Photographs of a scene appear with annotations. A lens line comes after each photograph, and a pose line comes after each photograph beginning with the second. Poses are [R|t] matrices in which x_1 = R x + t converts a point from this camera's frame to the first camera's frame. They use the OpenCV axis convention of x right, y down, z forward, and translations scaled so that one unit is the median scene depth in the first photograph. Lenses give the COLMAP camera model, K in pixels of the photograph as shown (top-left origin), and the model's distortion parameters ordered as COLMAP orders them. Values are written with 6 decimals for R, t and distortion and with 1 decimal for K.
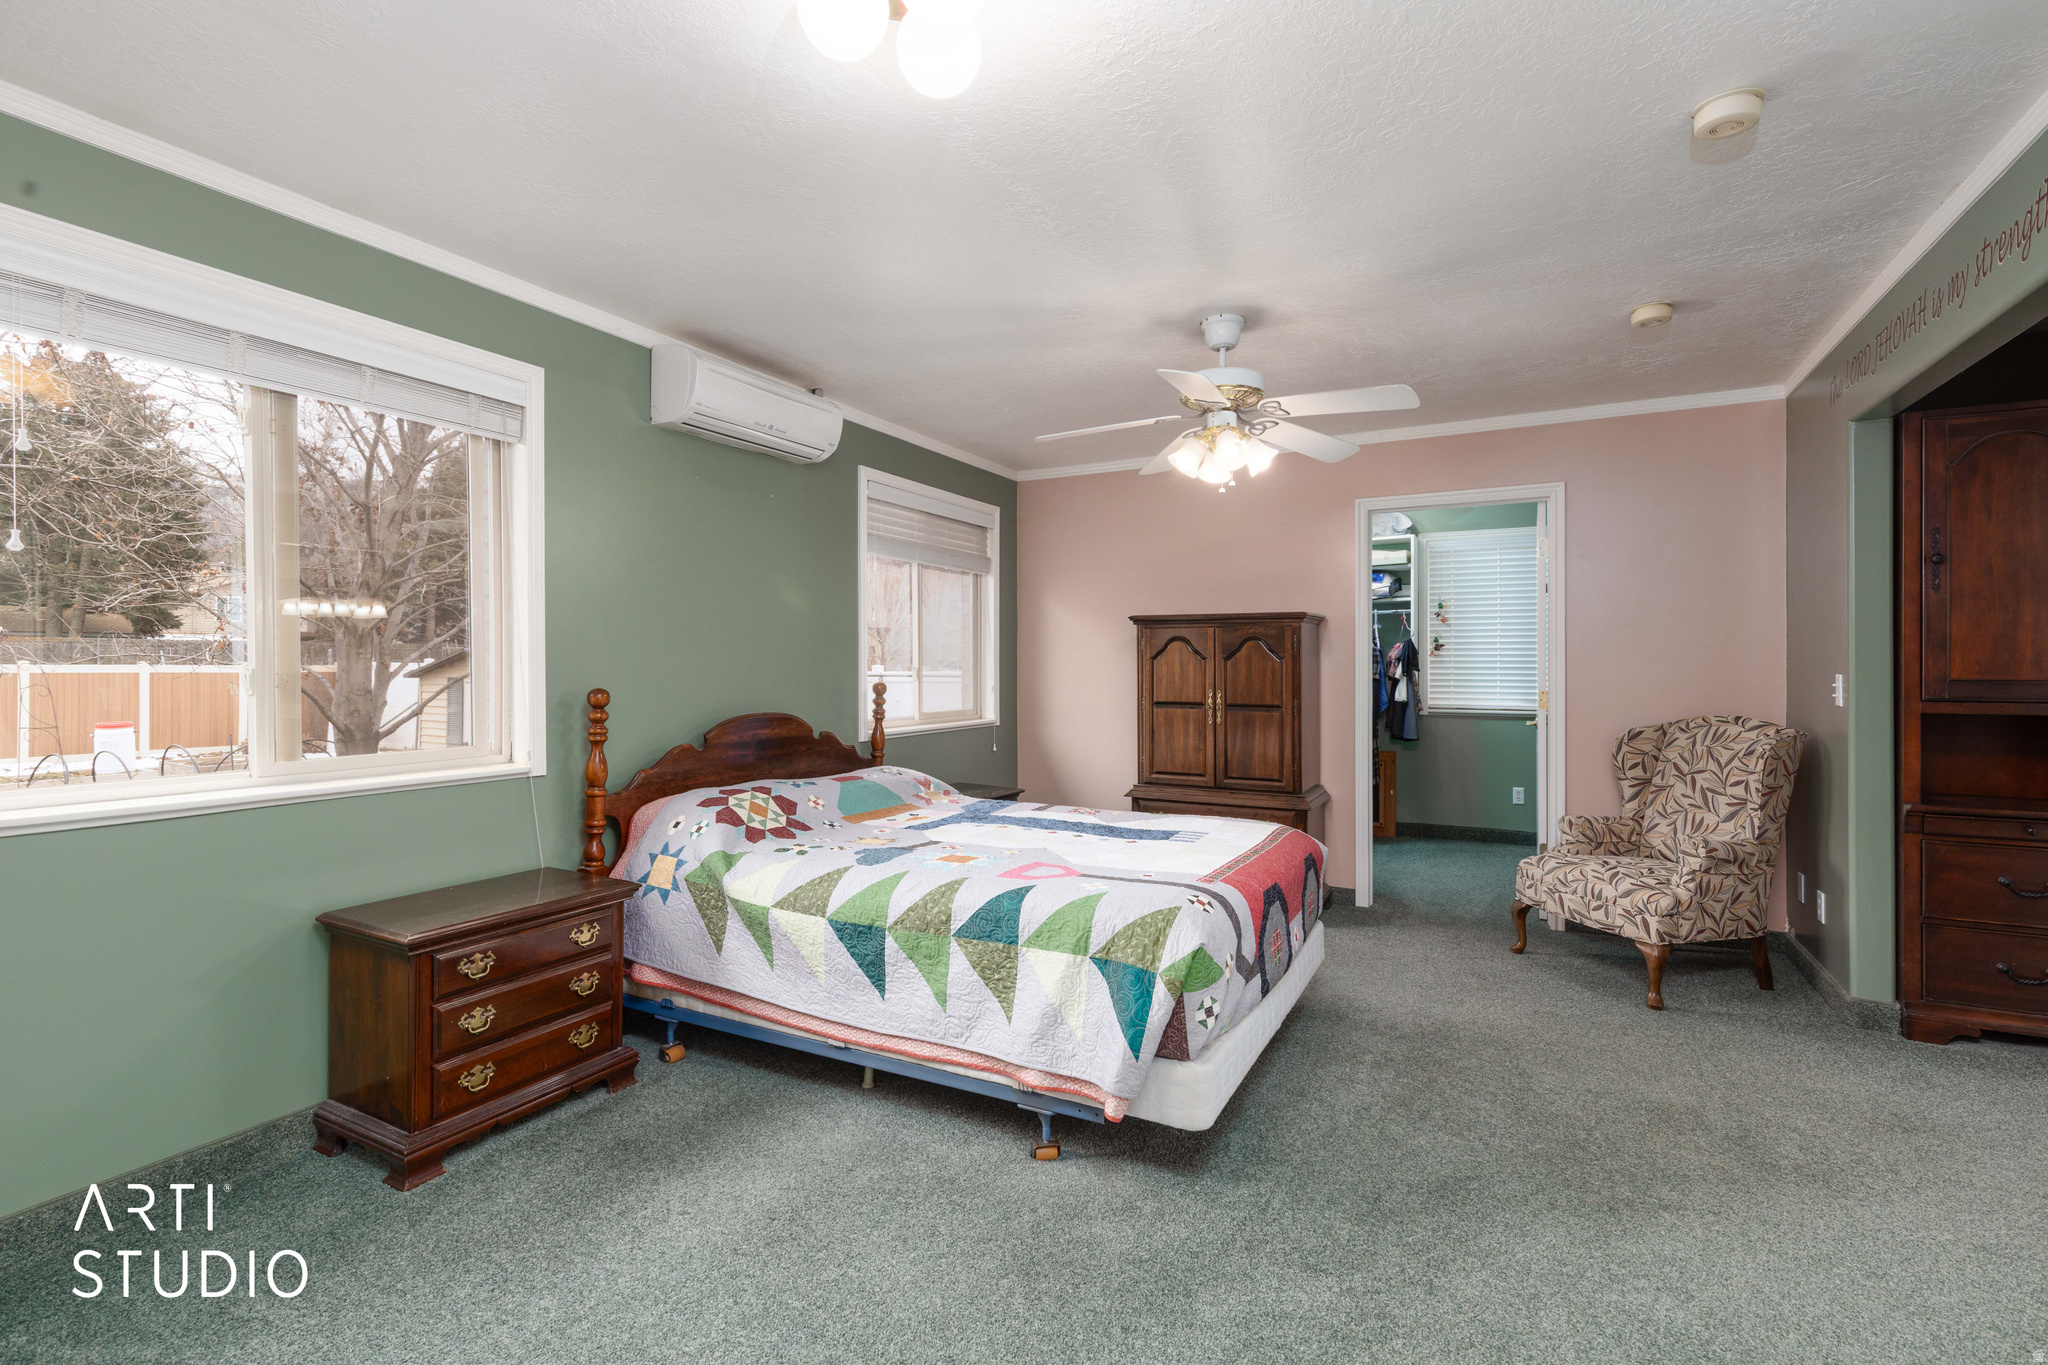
lens RADIAL K [[936.9, 0, 1005.7], [0, 936.9, 666.2], [0, 0, 1]] dist [0.007159, 0.001046]
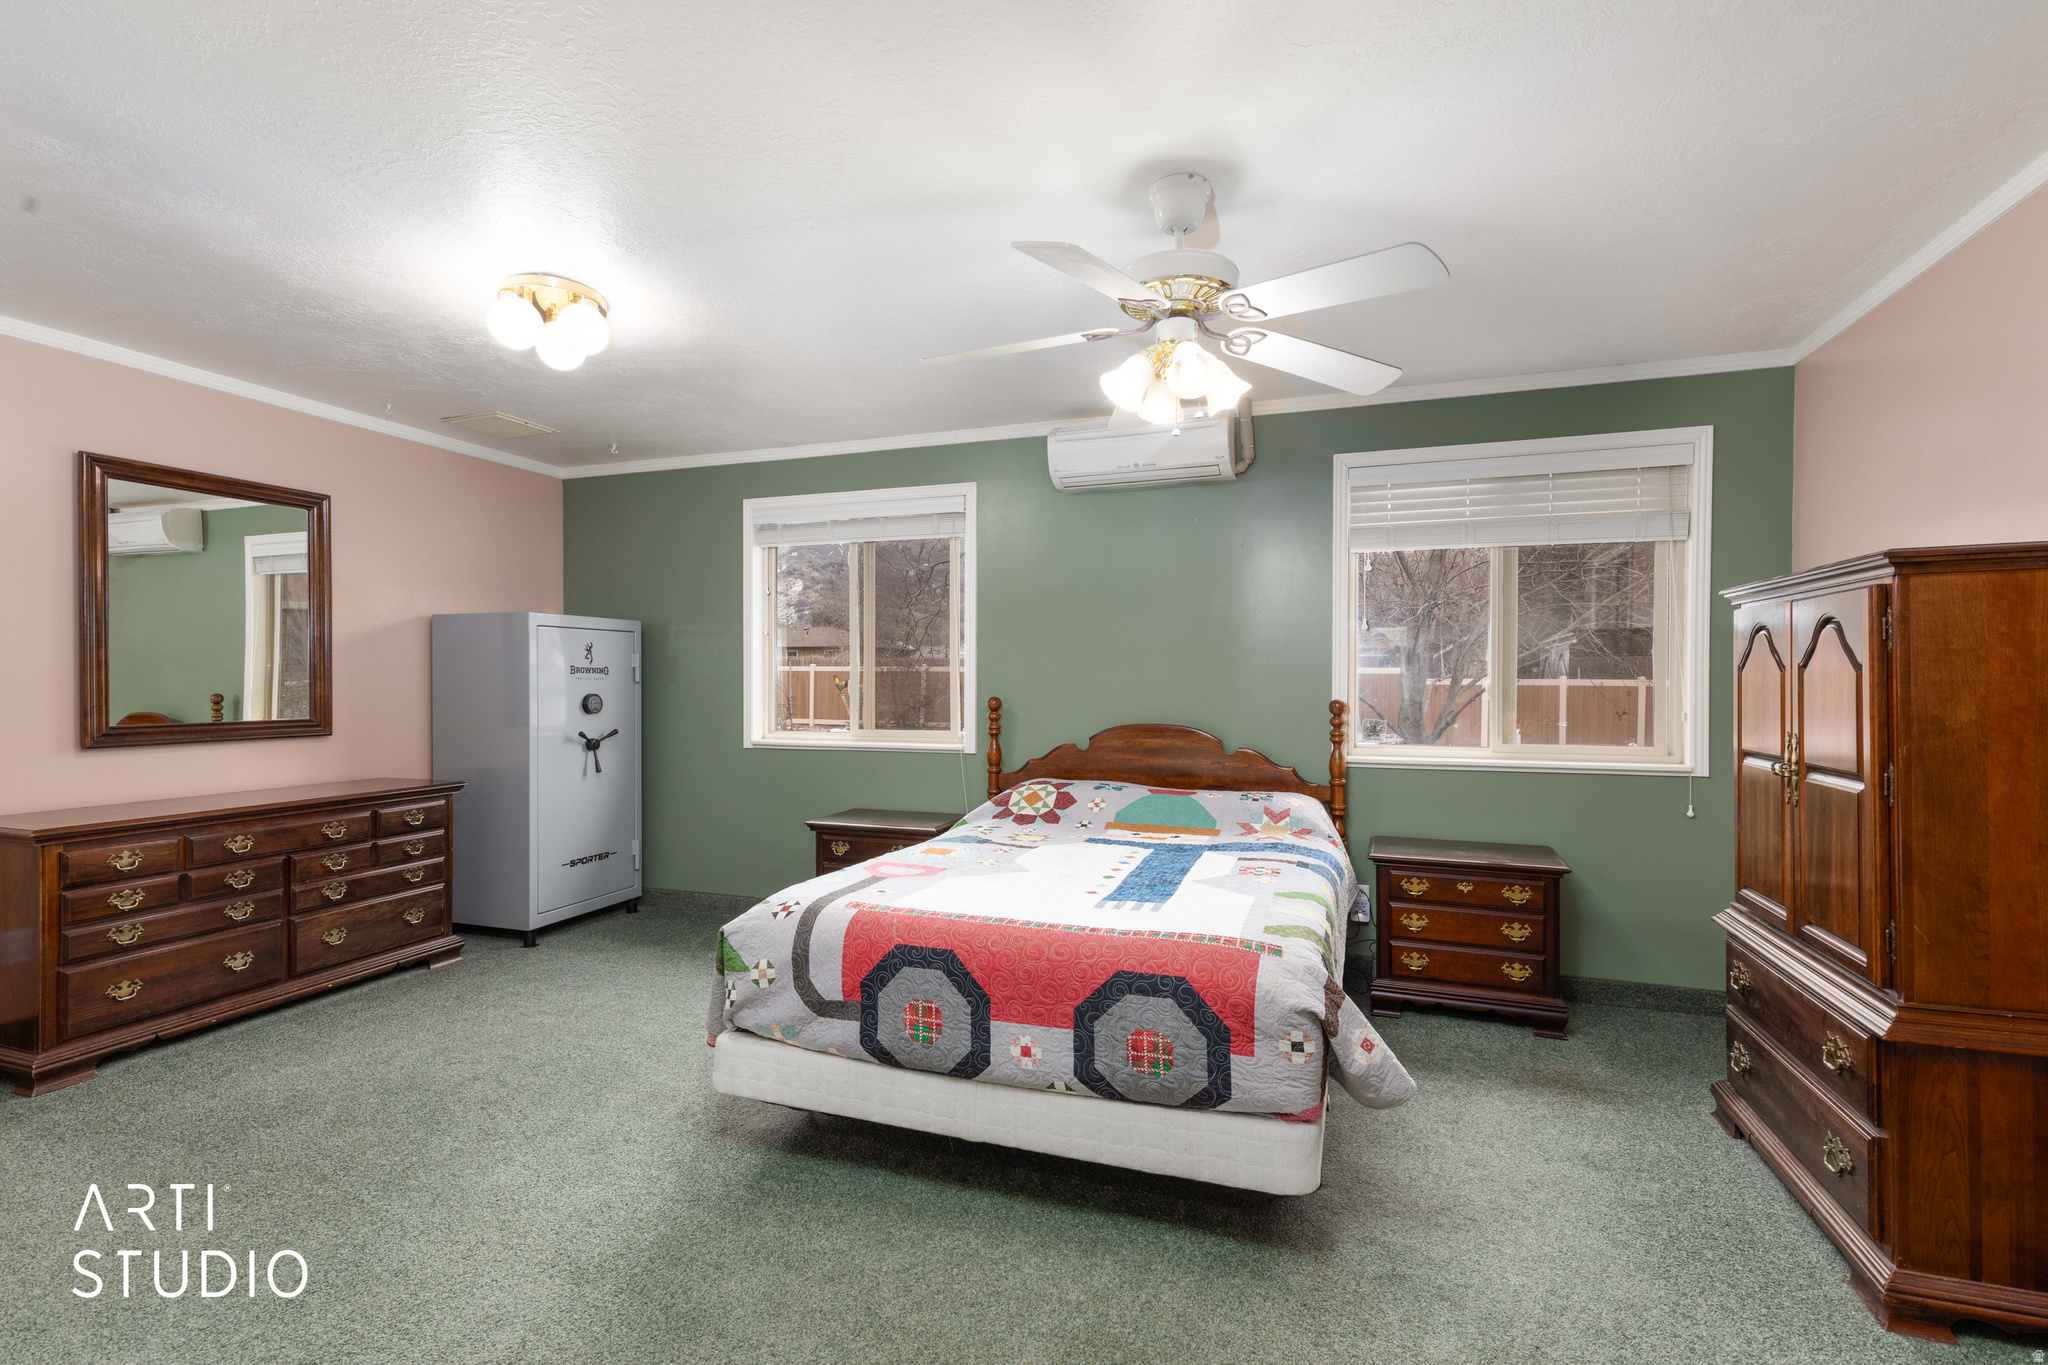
lens RADIAL K [[936.9, 0, 1034.6], [0, 936.9, 687.2], [0, 0, 1]] dist [0.007159, 0.001046]
pose [[0.180658, 0.009374, -0.983501, 0.894519], [-0.003738, 0.999954, 0.008845, -0.002005], [0.983539, 0.002078, 0.180685, 0.756100]]
